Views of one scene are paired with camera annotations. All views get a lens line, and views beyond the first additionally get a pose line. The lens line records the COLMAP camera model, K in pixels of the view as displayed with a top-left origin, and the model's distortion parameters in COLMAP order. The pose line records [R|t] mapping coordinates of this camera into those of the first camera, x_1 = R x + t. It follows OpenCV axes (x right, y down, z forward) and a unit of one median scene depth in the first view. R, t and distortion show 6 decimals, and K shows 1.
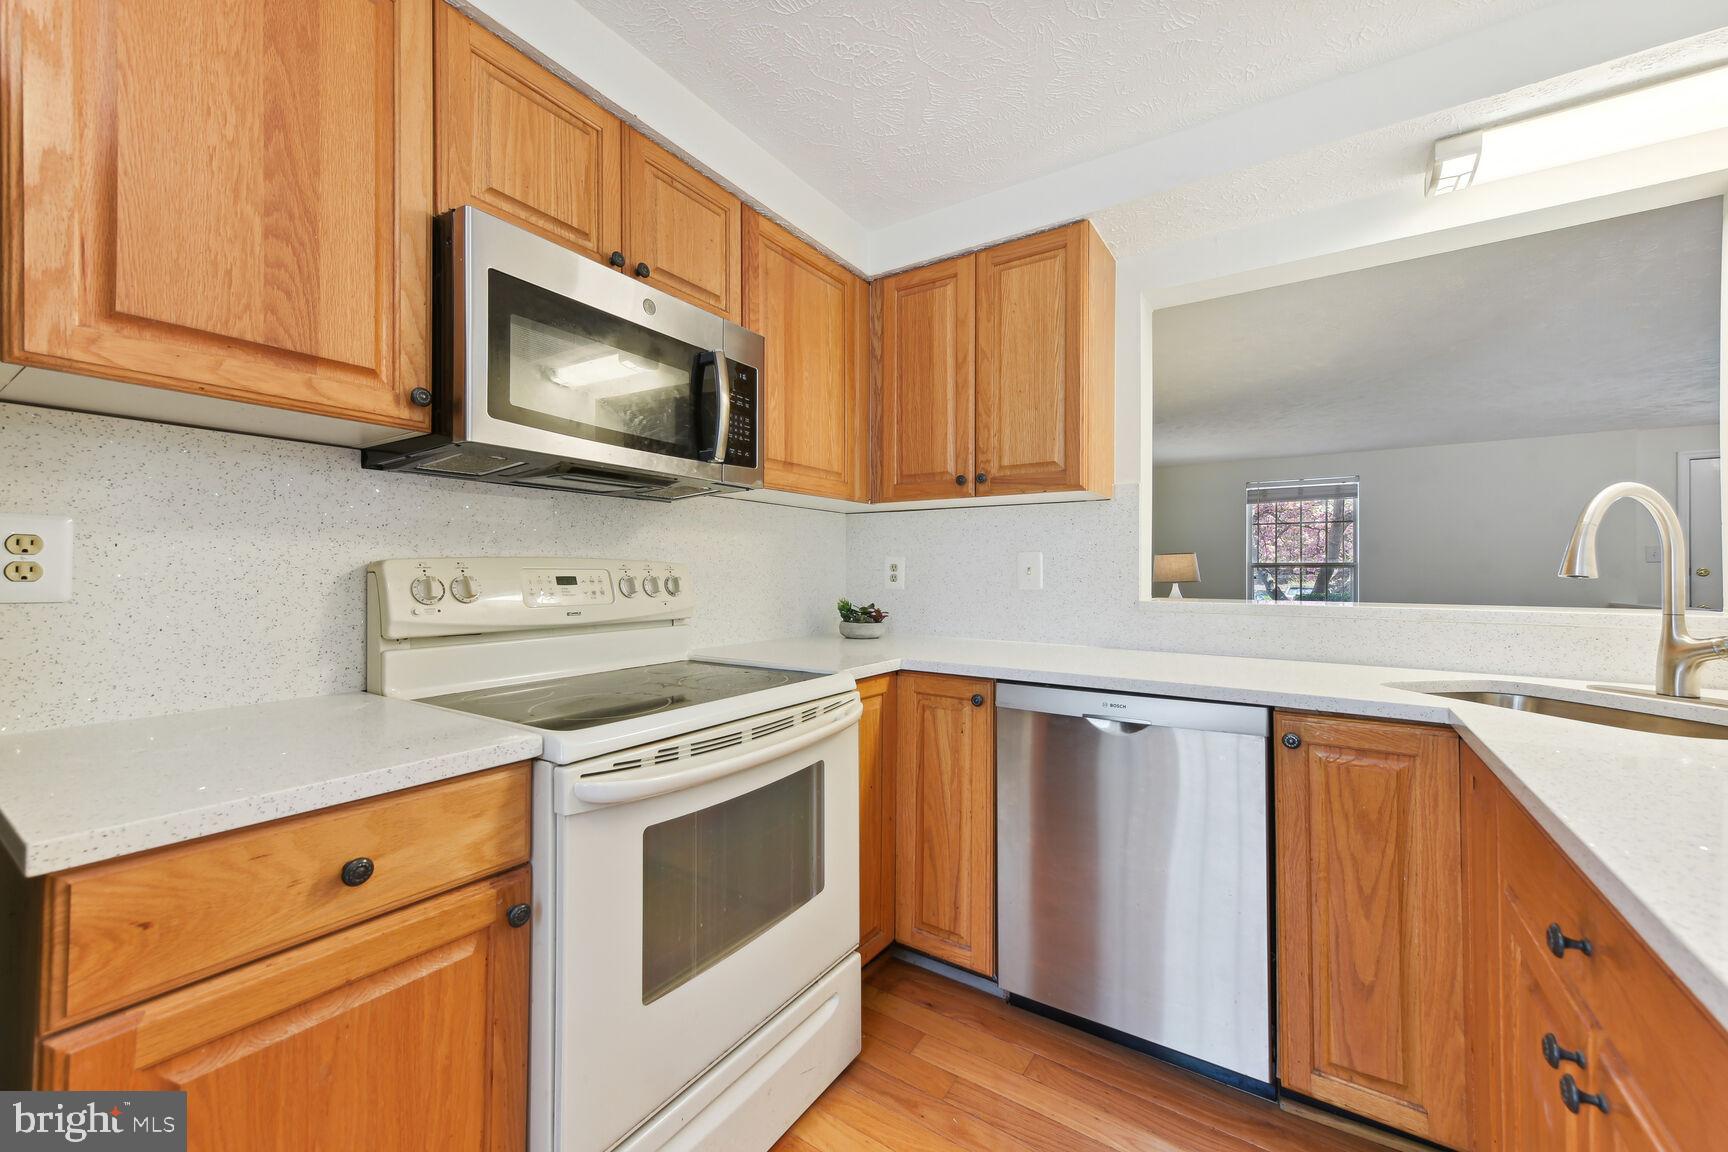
lens RADIAL K [[683.3, 0, 861.5], [0, 683.3, 566.2], [0, 0, 1]] dist [0.012101, -0.000236]
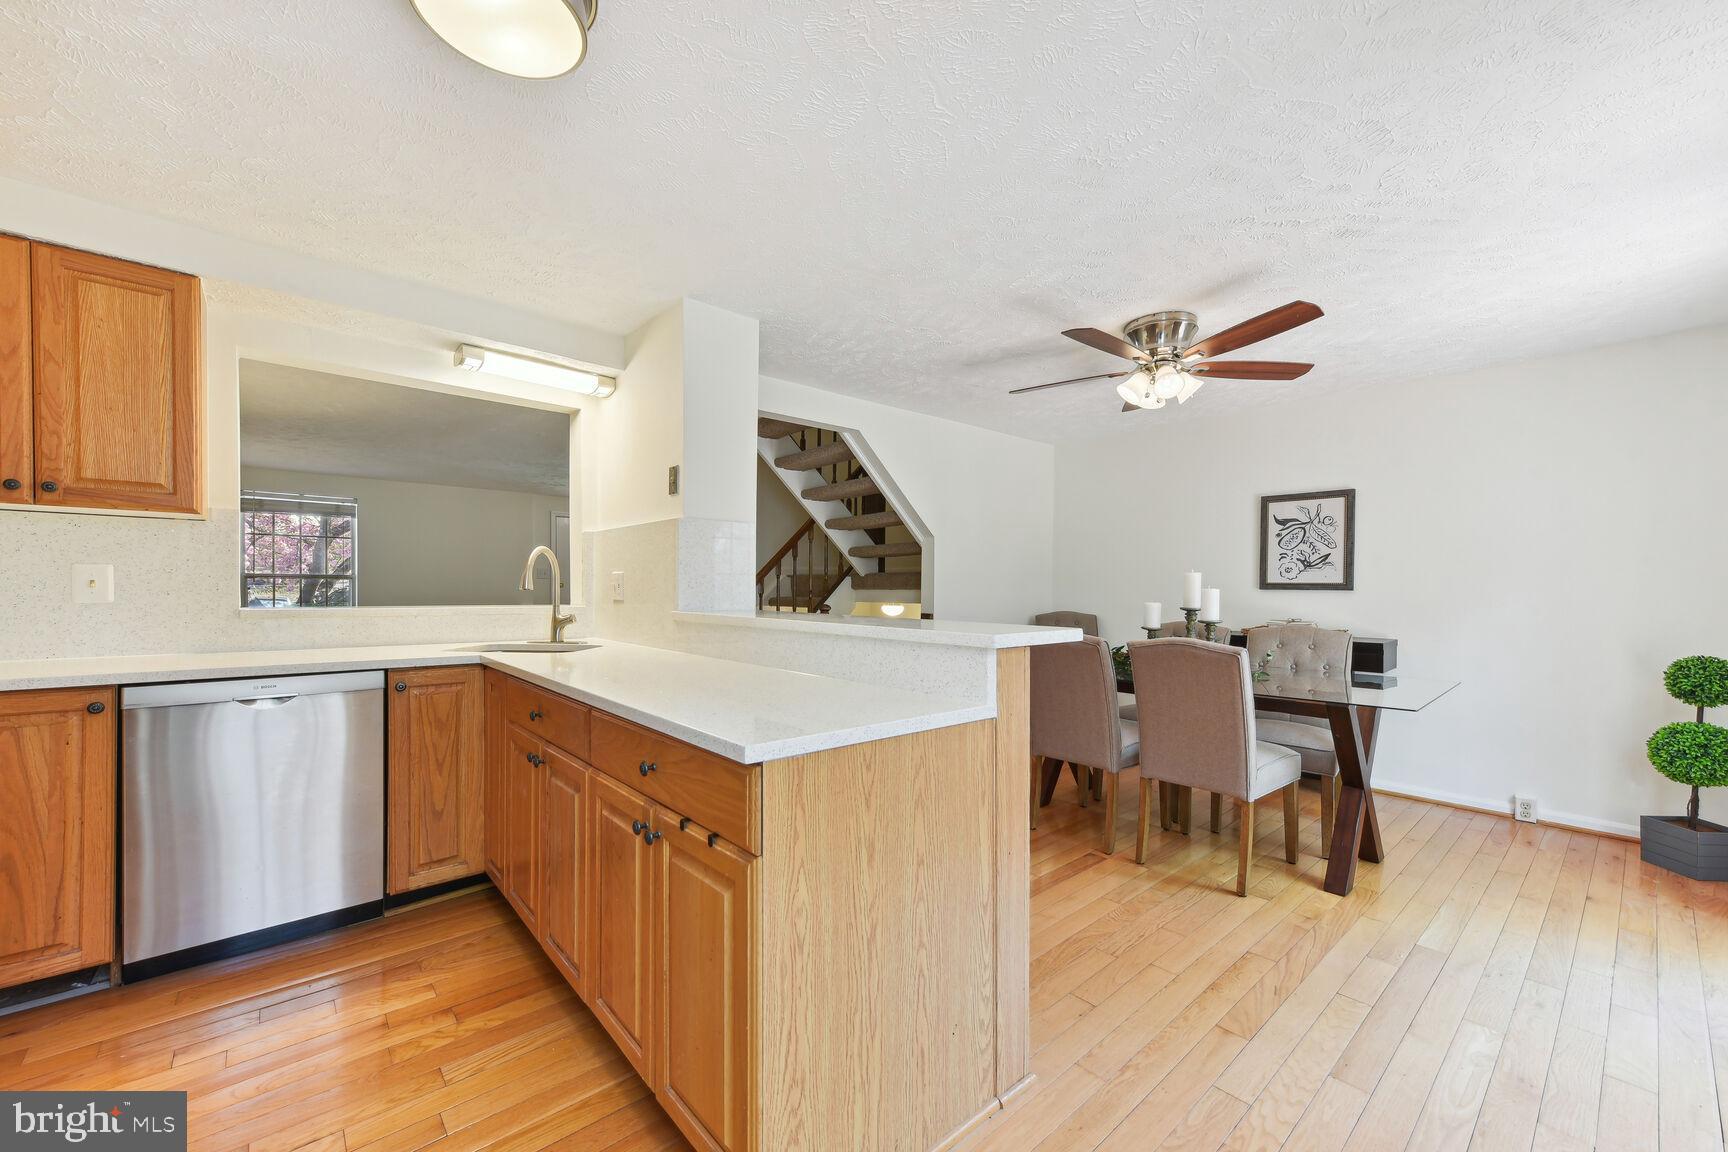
lens RADIAL K [[683.3, 0, 856.3], [0, 683.3, 596.4], [0, 0, 1]] dist [0.012101, -0.000236]
pose [[0.272030, -0.012778, 0.962204, -0.606590], [-0.014716, 0.999740, 0.017437, -0.012623], [-0.962176, -0.018903, 0.271771, -0.467497]]
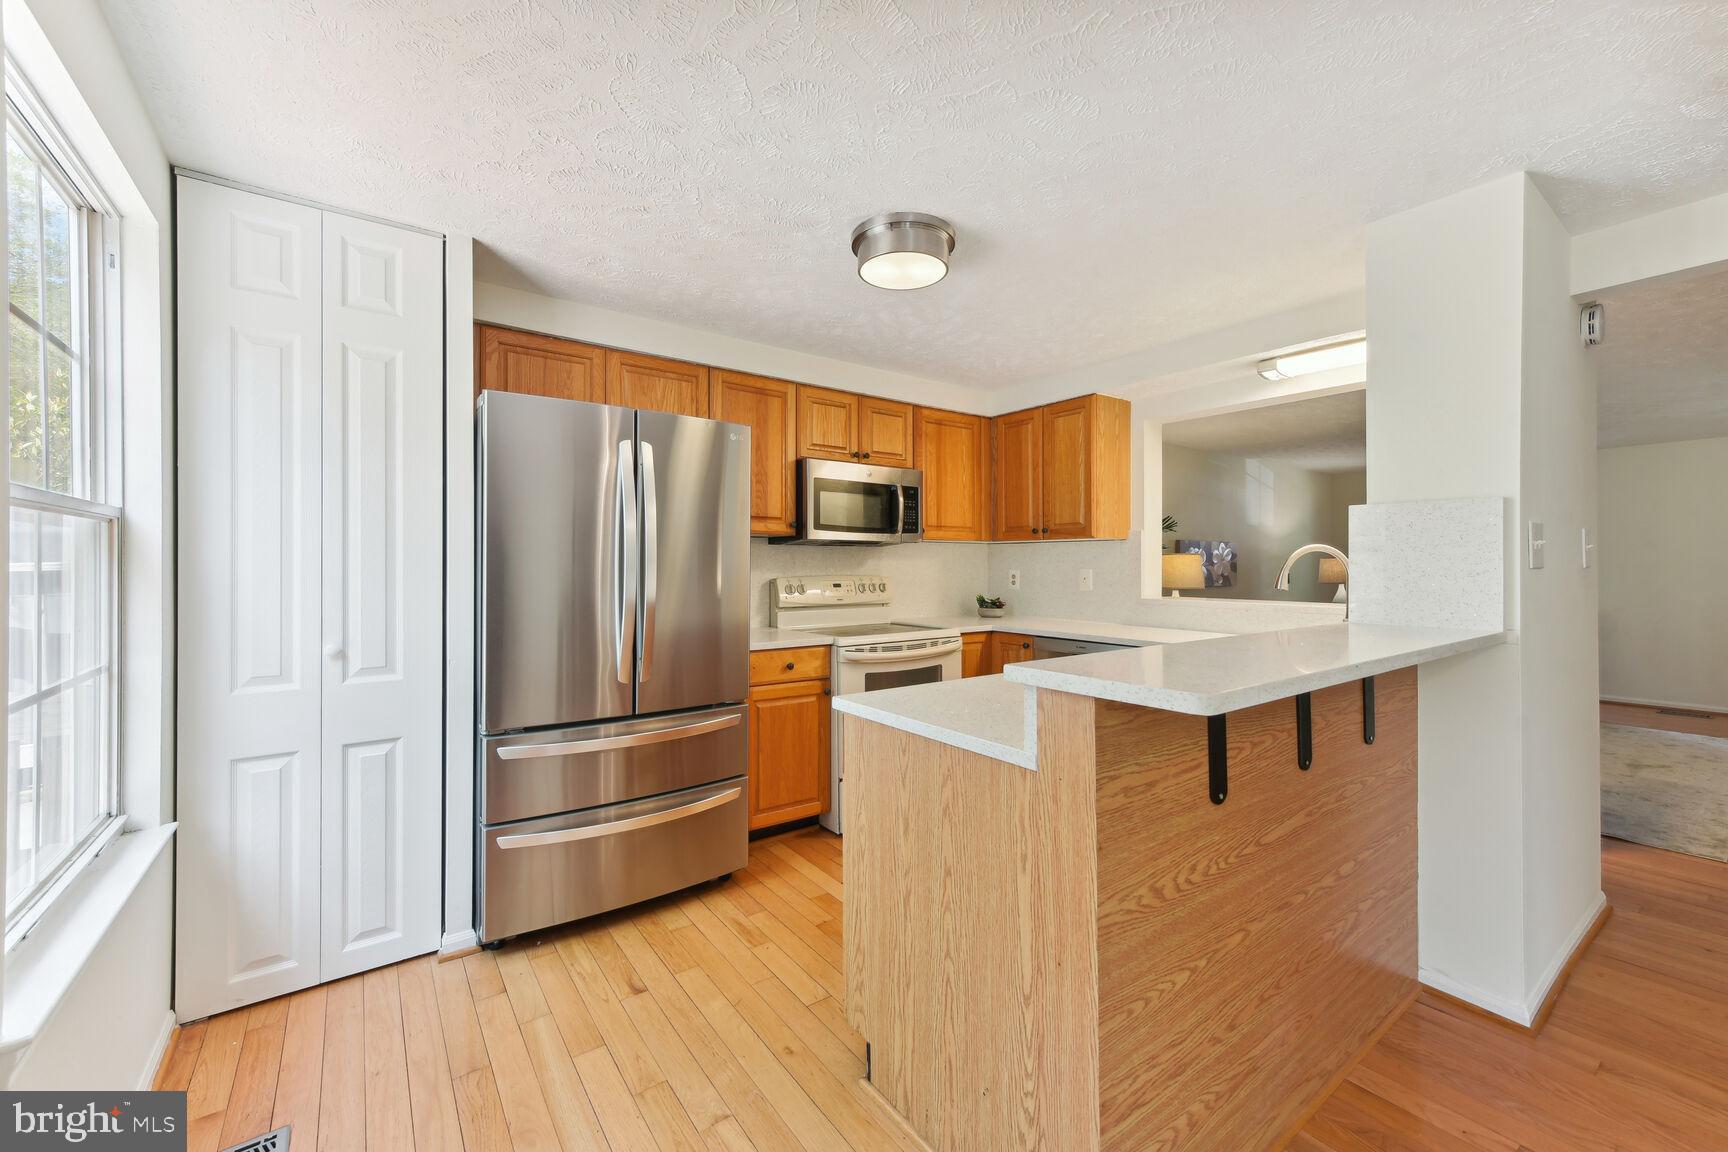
lens RADIAL K [[683.3, 0, 851.6], [0, 683.3, 559.3], [0, 0, 1]] dist [0.012101, -0.000236]
pose [[0.932832, -0.004109, -0.360289, 0.474494], [0.004421, 0.999990, 0.000041, -0.070997], [0.360286, -0.001631, 0.932841, -1.208567]]
